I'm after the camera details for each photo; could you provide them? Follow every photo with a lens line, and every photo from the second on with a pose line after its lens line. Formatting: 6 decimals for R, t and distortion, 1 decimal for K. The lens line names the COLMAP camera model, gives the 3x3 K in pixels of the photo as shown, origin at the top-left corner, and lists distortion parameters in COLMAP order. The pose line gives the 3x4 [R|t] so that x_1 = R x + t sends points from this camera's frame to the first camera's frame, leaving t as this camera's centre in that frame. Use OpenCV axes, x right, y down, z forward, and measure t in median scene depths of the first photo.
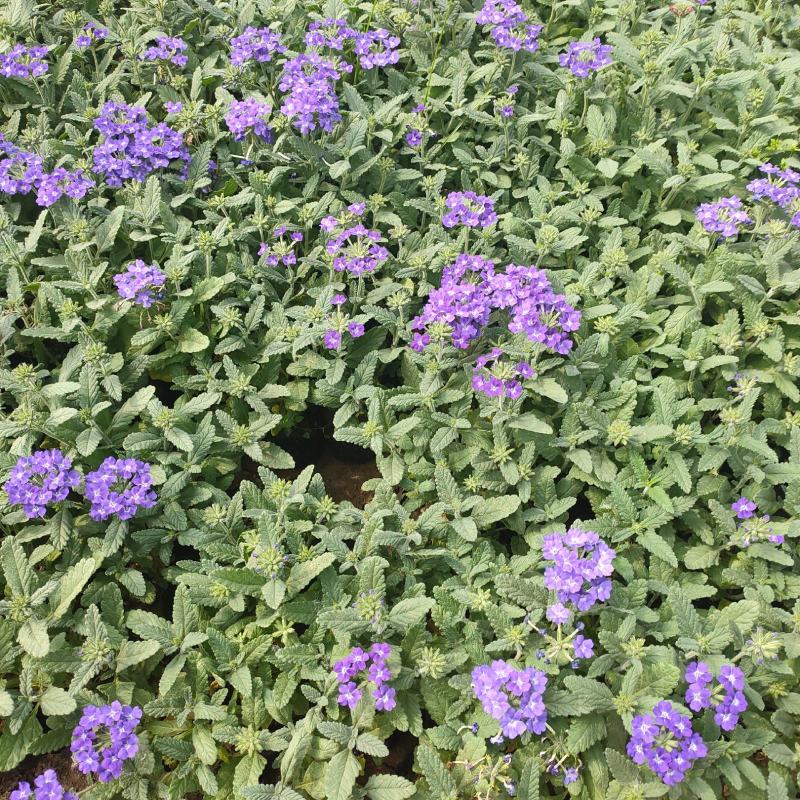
lens RADIAL K [[767.9, 0, 400.1], [0, 767.9, 401.3], [0, 0, 1]] dist [0.011678, 0.000000]
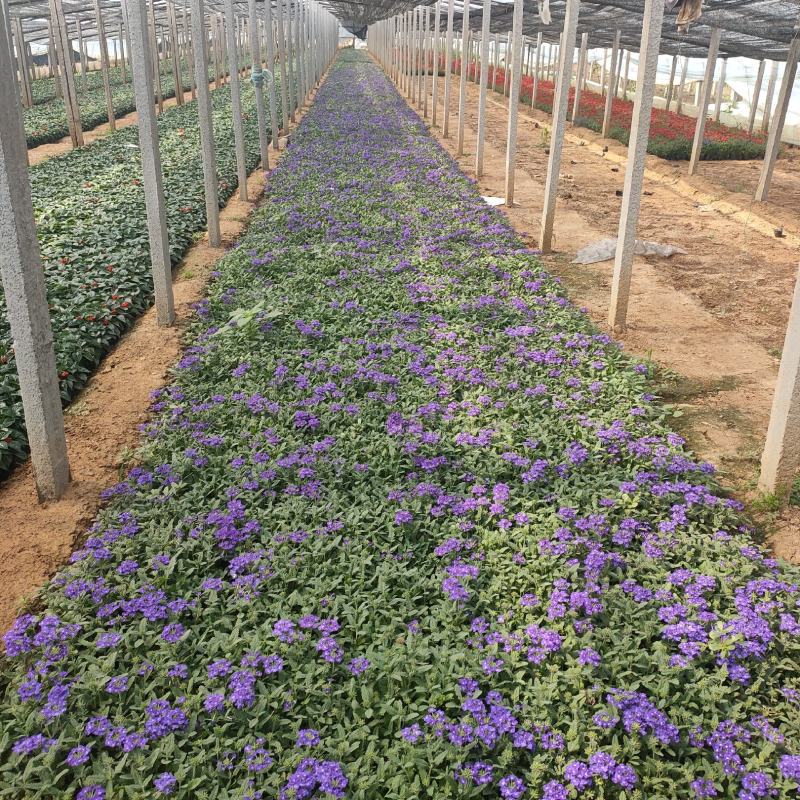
lens RADIAL K [[767.9, 0, 402.4], [0, 767.9, 399.3], [0, 0, 1]] dist [0.011678, 0.000000]
pose [[0.994708, -0.038786, 0.095139, 0.181443], [0.087424, 0.805973, -0.585462, 0.305134], [-0.053972, 0.590681, 0.805098, -1.447336]]
